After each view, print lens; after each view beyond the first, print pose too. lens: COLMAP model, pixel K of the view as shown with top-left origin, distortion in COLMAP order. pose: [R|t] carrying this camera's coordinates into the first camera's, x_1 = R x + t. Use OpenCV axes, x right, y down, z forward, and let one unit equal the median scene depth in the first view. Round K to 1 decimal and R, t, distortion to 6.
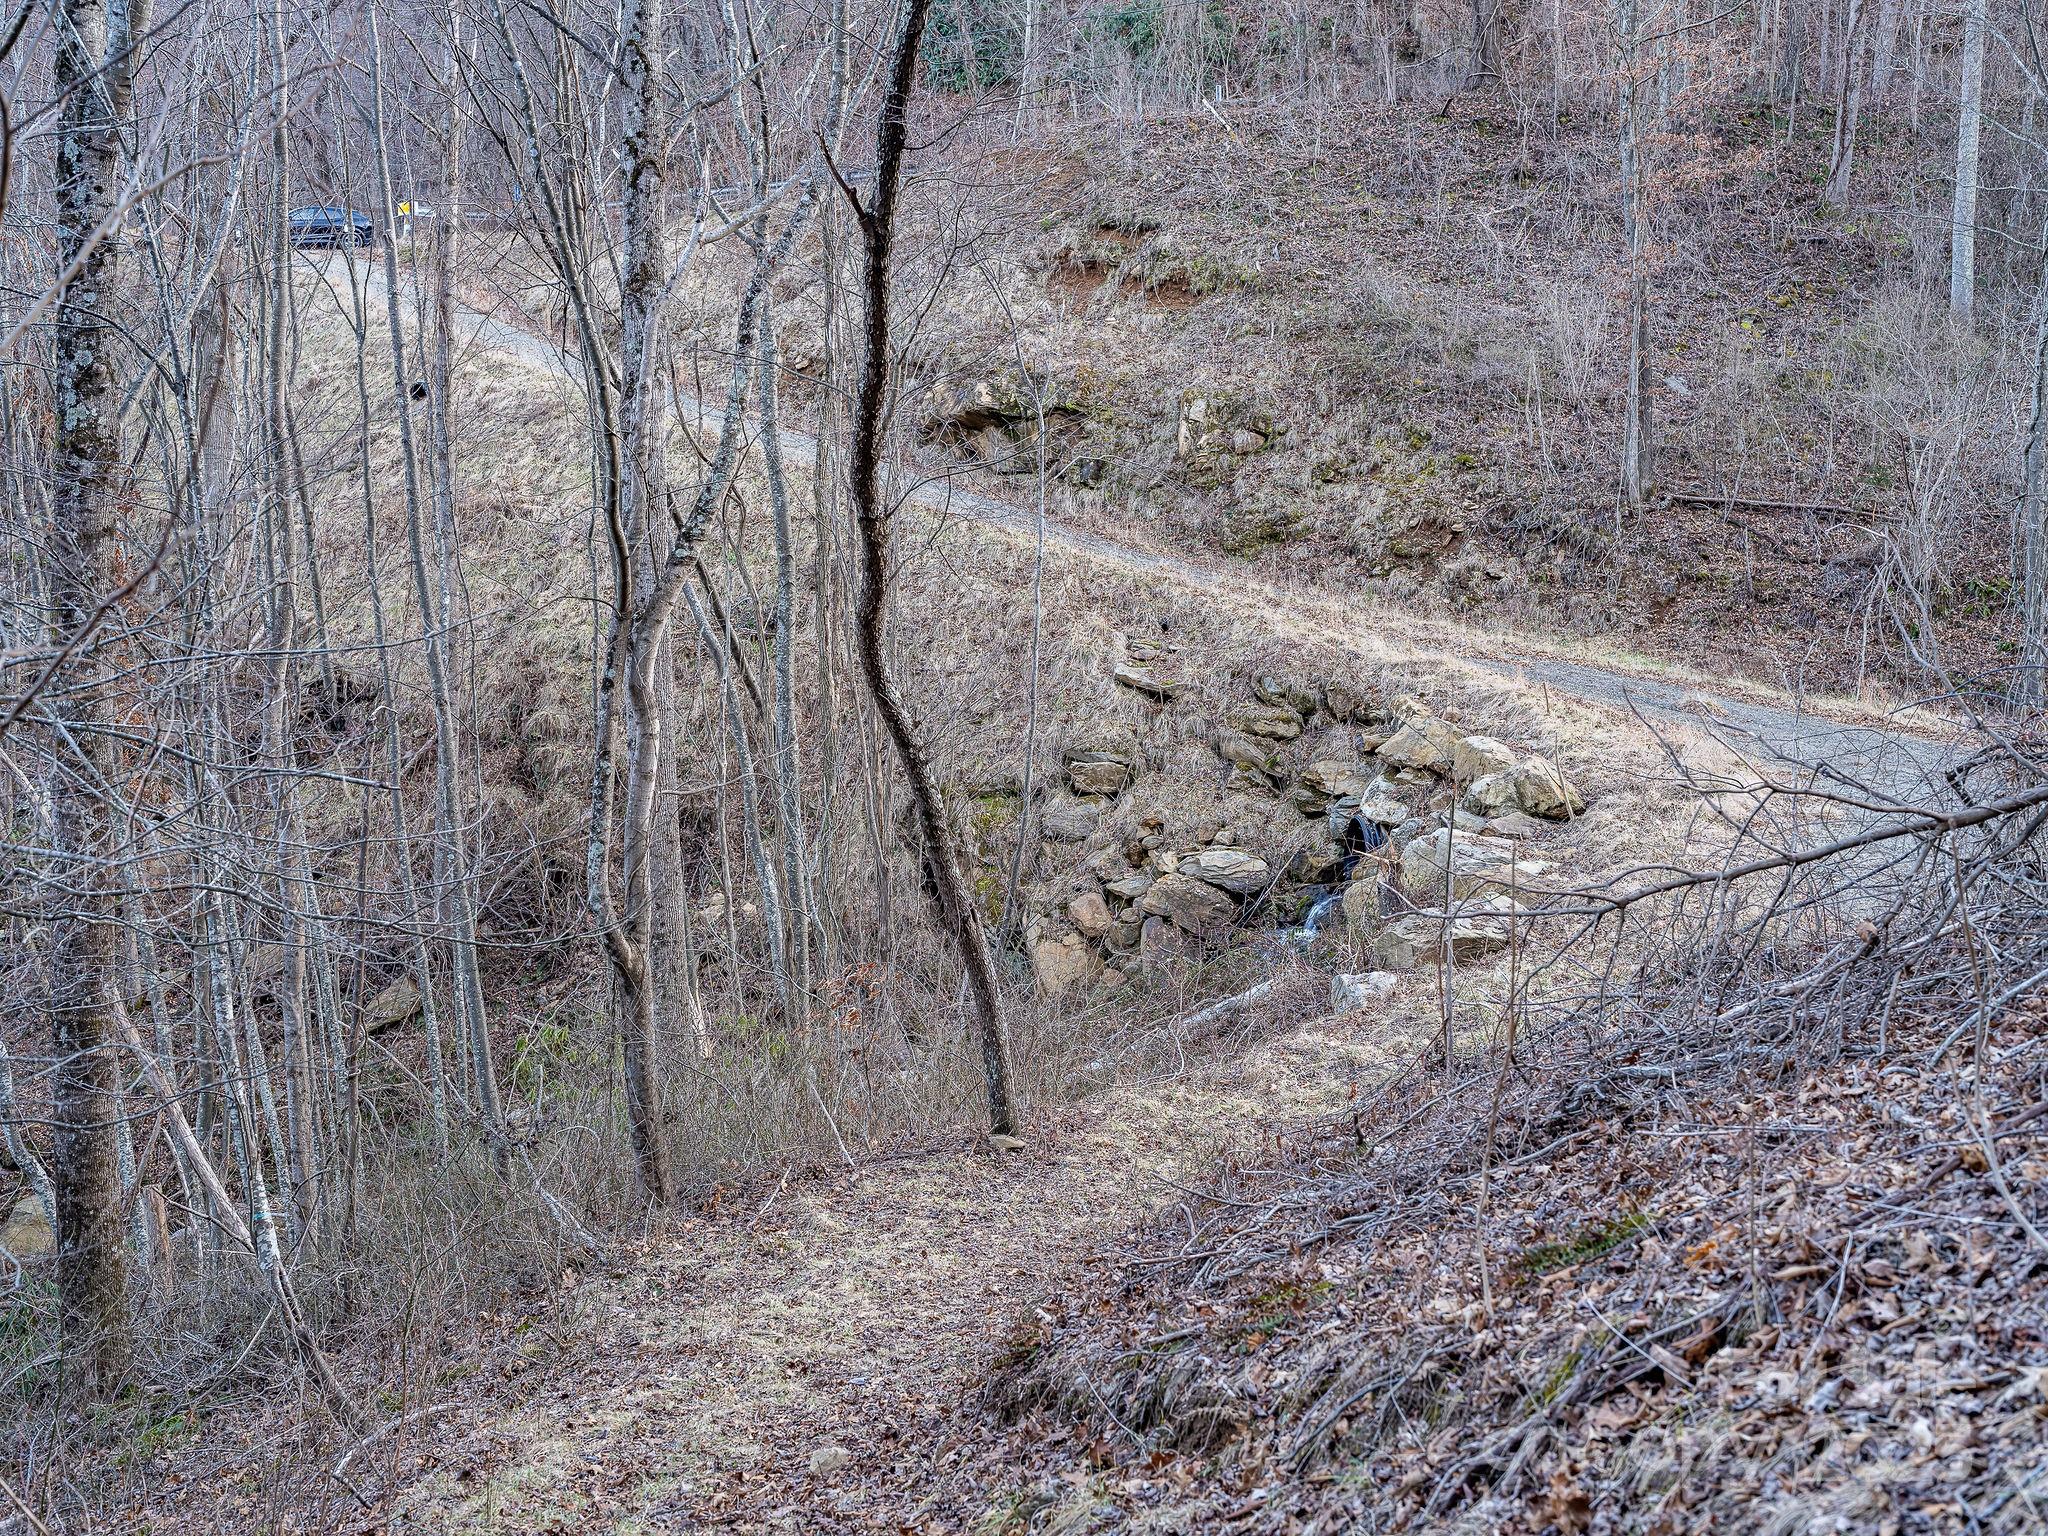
lens RADIAL K [[2639.5, 0, 1022.2], [0, 2639.5, 765.2], [0, 0, 1]] dist [0.006553, 0.000000]
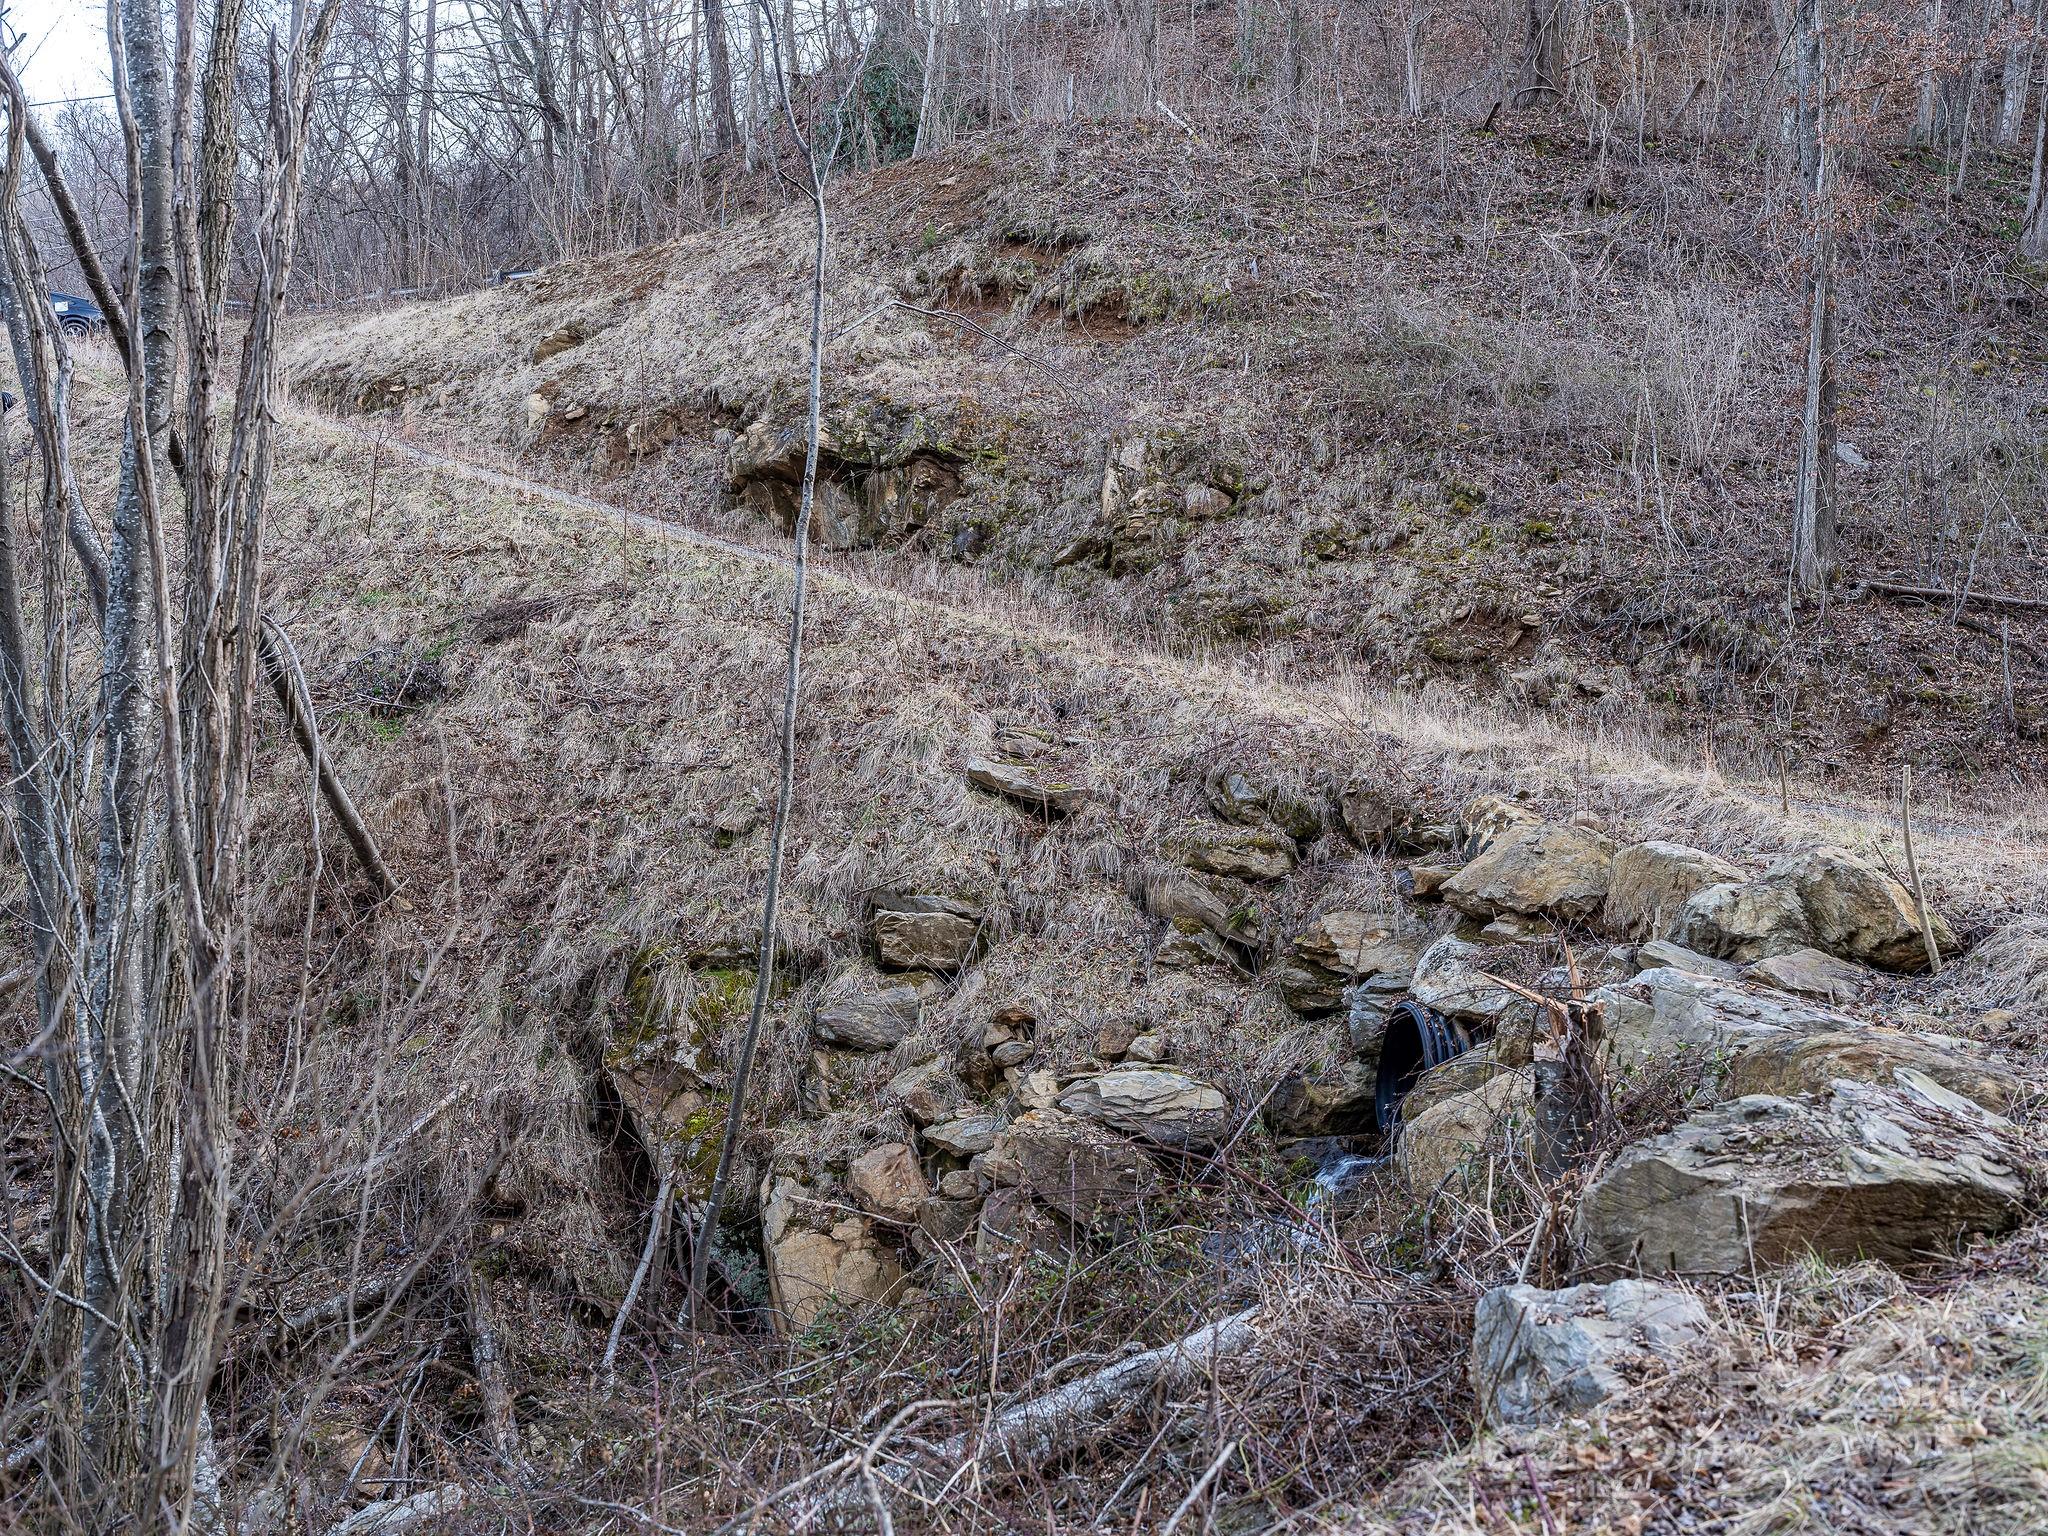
lens RADIAL K [[2639.5, 0, 1029.5], [0, 2639.5, 771.1], [0, 0, 1]] dist [0.006553, 0.000000]
pose [[0.998690, 0.045455, 0.023483, 0.030989], [-0.042067, 0.990782, -0.128766, 0.034126], [-0.029120, 0.127610, 0.991397, 0.381354]]
